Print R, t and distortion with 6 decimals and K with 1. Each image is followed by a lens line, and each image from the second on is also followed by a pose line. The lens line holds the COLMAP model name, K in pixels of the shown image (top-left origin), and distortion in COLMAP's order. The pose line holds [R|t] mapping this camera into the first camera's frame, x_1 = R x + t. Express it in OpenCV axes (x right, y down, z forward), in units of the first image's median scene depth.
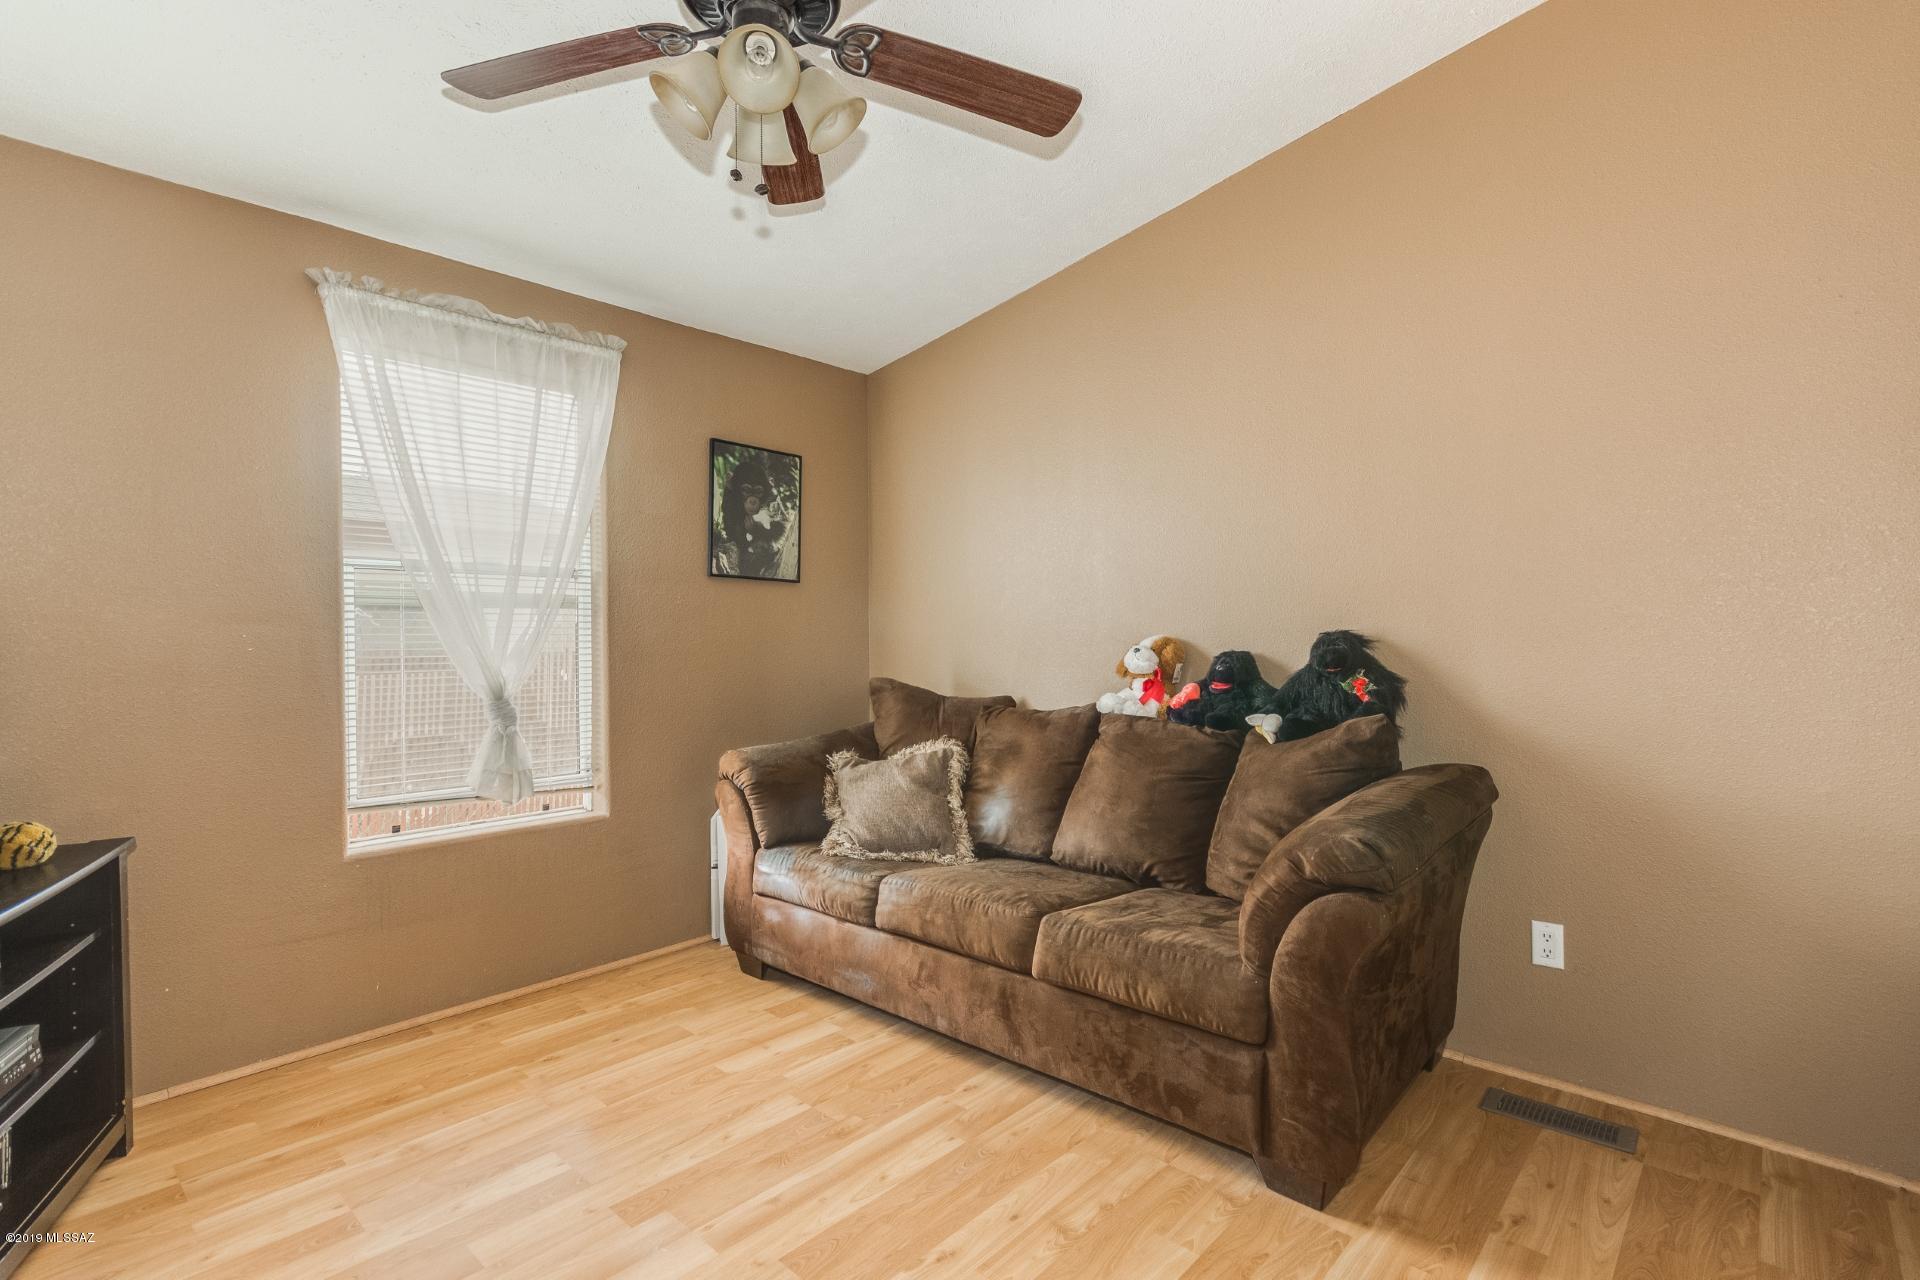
lens RADIAL K [[902.6, 0, 959.9], [0, 902.6, 645.8], [0, 0, 1]] dist [0.002579, -0.000109]
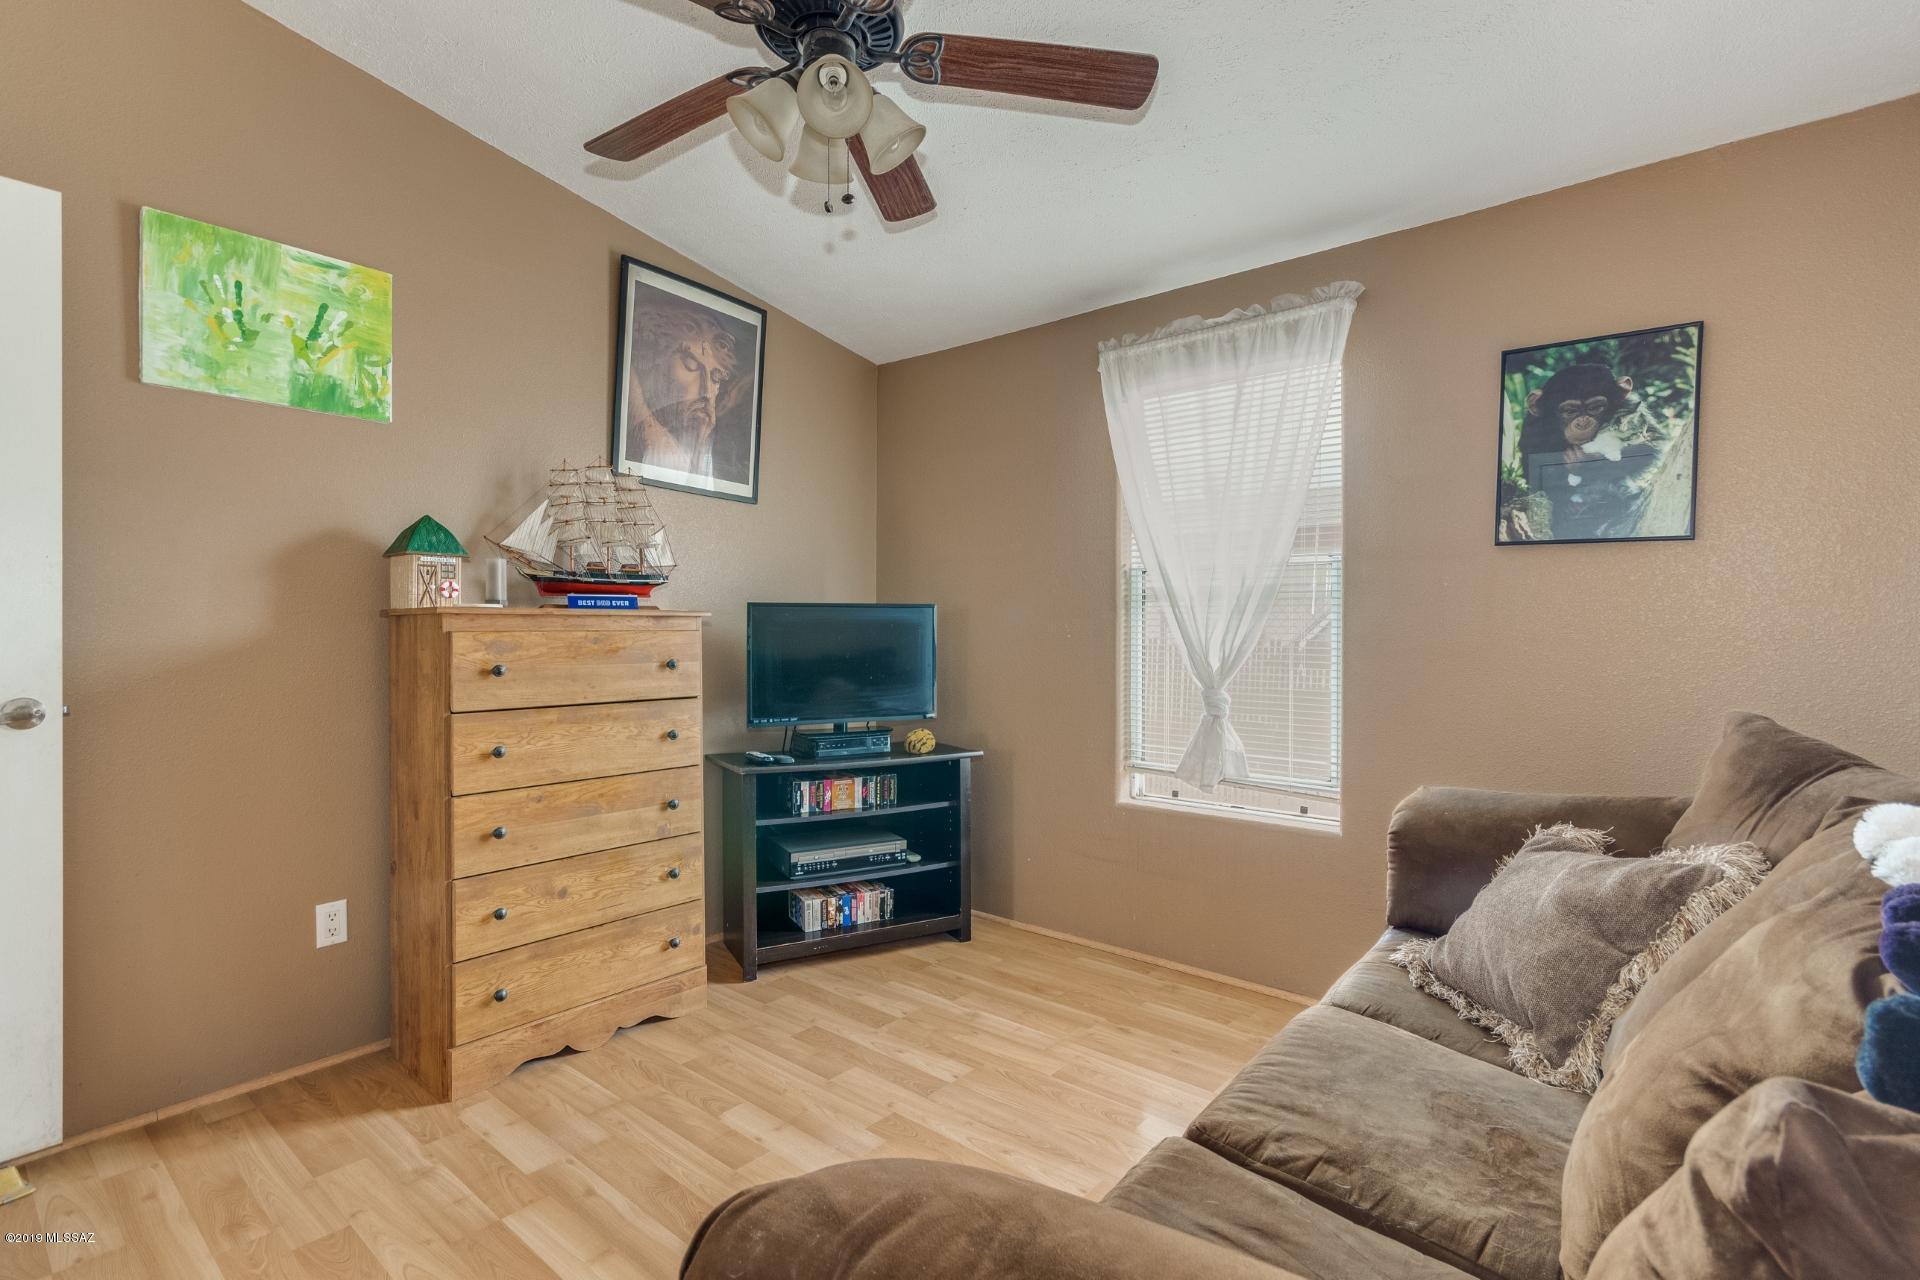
lens RADIAL K [[902.6, 0, 958.7], [0, 902.6, 627.5], [0, 0, 1]] dist [0.002579, -0.000109]
pose [[0.039114, 0.004628, -0.999224, 0.418334], [-0.015255, 0.999875, 0.004034, -0.008627], [0.999118, 0.015086, 0.039180, 0.540202]]
